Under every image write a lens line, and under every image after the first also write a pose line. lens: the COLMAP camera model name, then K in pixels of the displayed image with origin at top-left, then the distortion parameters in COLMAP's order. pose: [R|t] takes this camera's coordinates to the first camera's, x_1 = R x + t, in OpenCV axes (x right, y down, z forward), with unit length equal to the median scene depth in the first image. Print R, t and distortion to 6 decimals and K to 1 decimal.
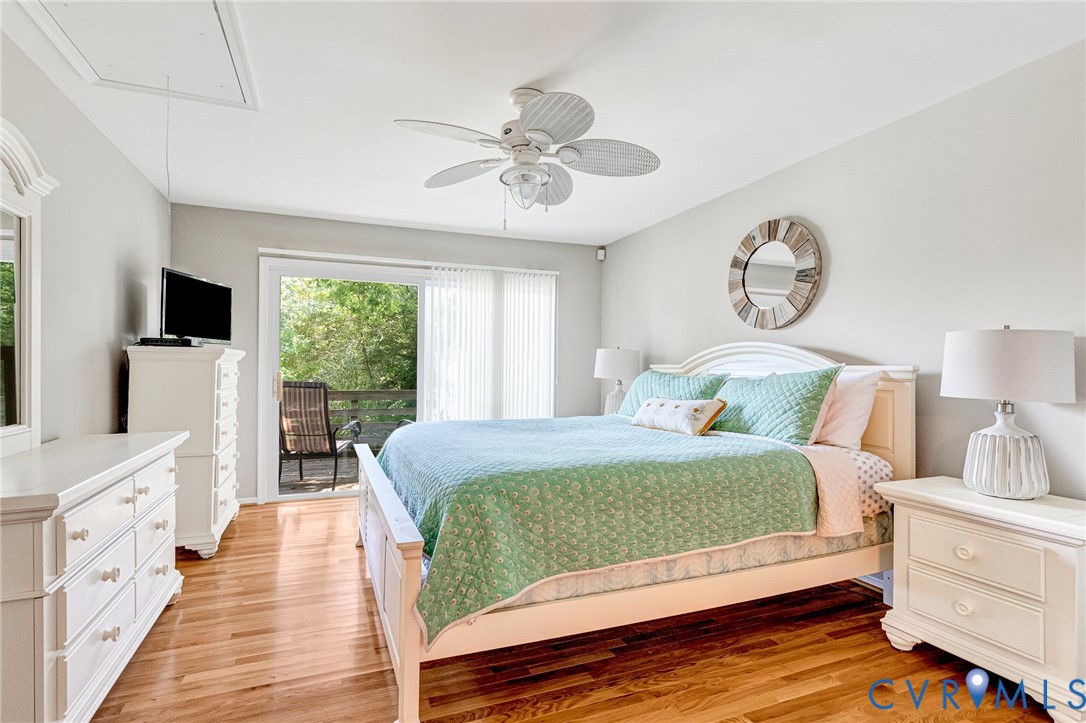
lens RADIAL K [[539.3, 0, 543.0], [0, 539.3, 361.5], [0, 0, 1]] dist [0.015547, 0.000027]
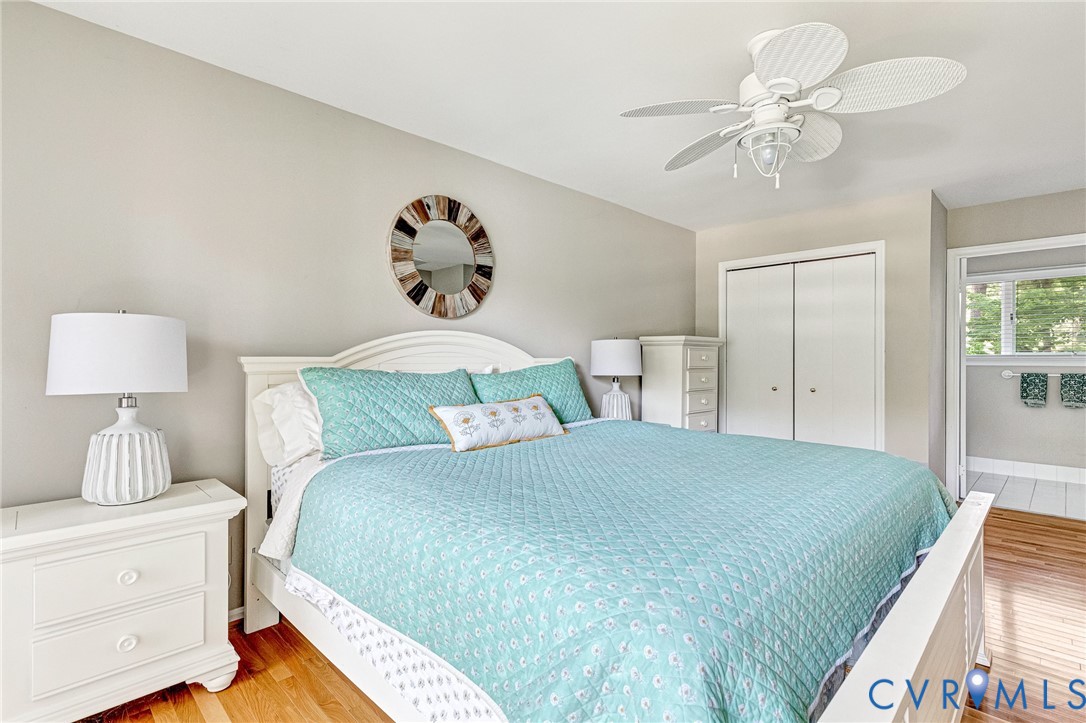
lens RADIAL K [[523.2, 0, 543.0], [0, 523.2, 361.5], [0, 0, 1]] dist [0.024478, -0.000220]
pose [[-0.394851, -0.007215, 0.918717, -0.431772], [-0.009195, 0.999950, 0.003901, 0.008580], [-0.918699, -0.006907, -0.394898, 1.142193]]
